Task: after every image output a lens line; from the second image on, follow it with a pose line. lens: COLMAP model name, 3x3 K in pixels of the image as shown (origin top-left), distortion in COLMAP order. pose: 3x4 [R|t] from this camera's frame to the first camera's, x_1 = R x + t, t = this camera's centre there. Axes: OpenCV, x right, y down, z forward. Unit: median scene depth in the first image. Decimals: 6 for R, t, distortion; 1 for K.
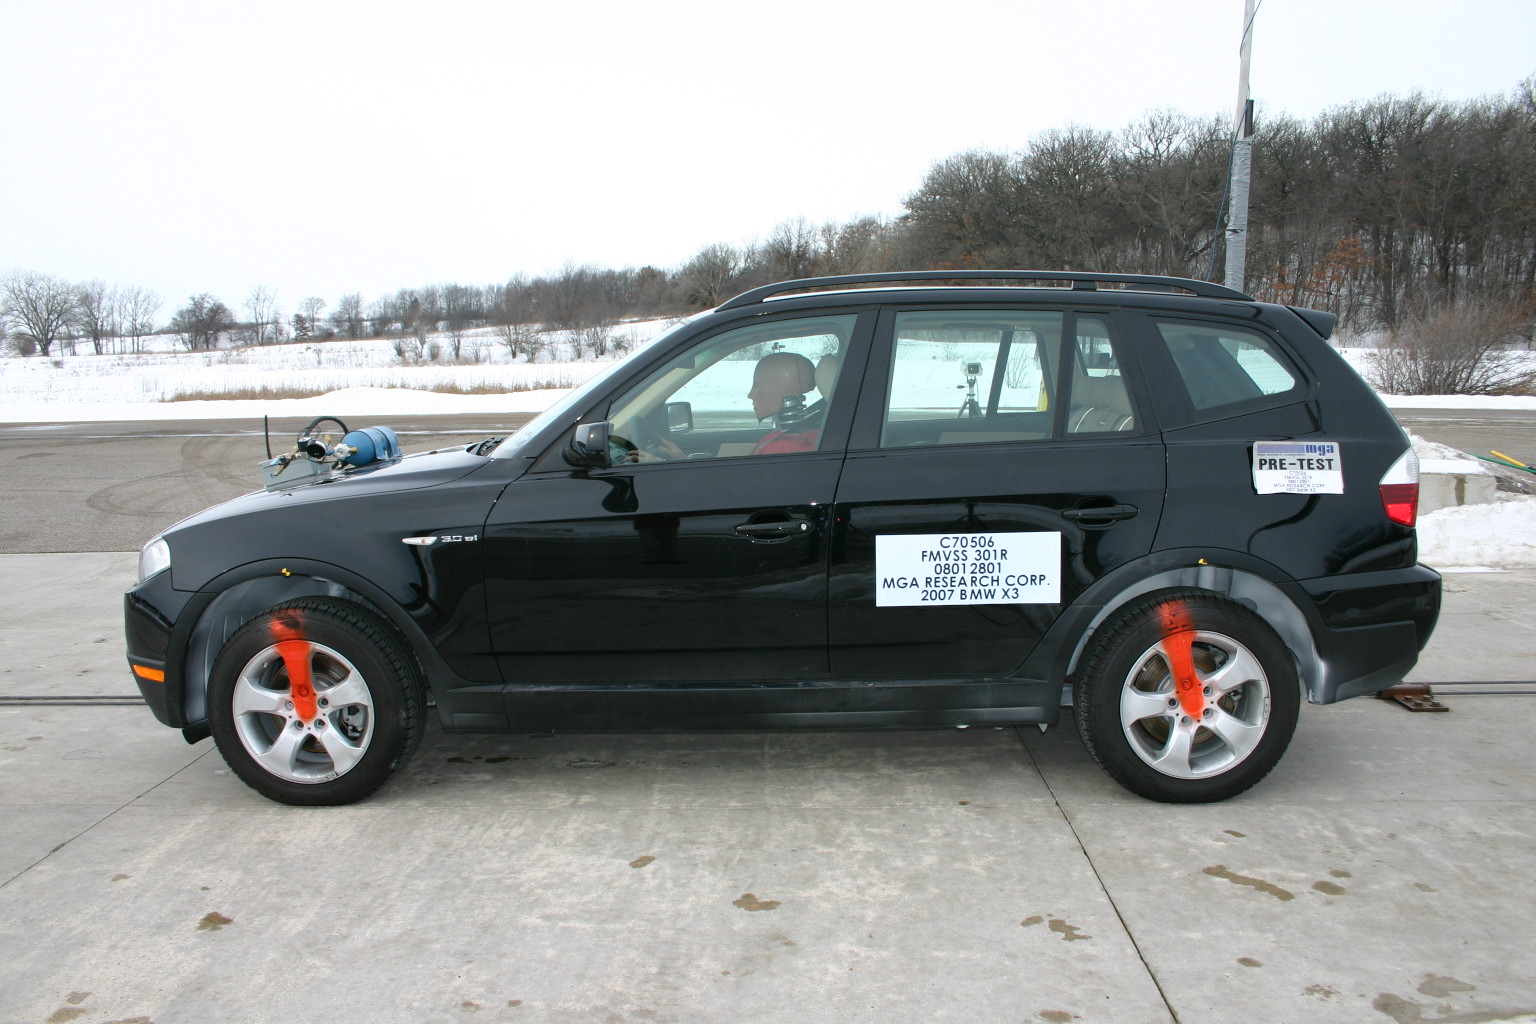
lens RADIAL K [[1243.7, 0, 780.5], [0, 1243.7, 513.0], [0, 0, 1]] dist [-0.112565, 0.040567]
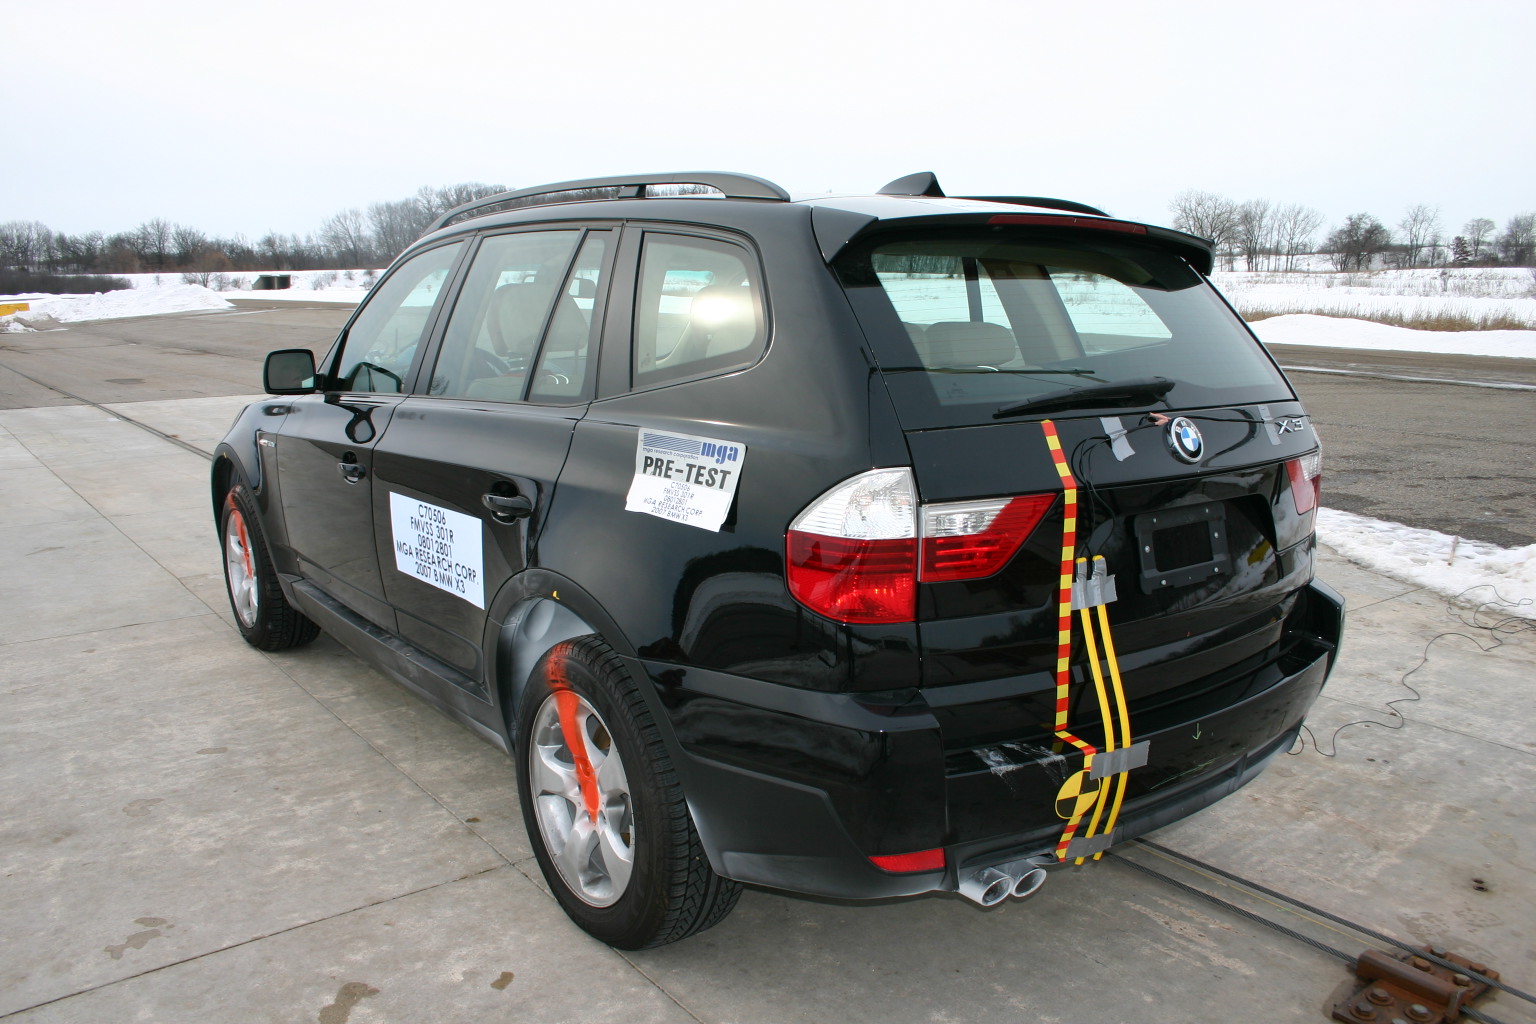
lens RADIAL K [[1243.7, 0, 781.4], [0, 1243.7, 532.1], [0, 0, 1]] dist [-0.112565, 0.040567]
pose [[0.641603, 0.167395, -0.748549, 0.993587], [-0.107925, 0.985889, 0.127964, -0.102284], [0.759406, -0.001315, 0.650615, 0.688377]]
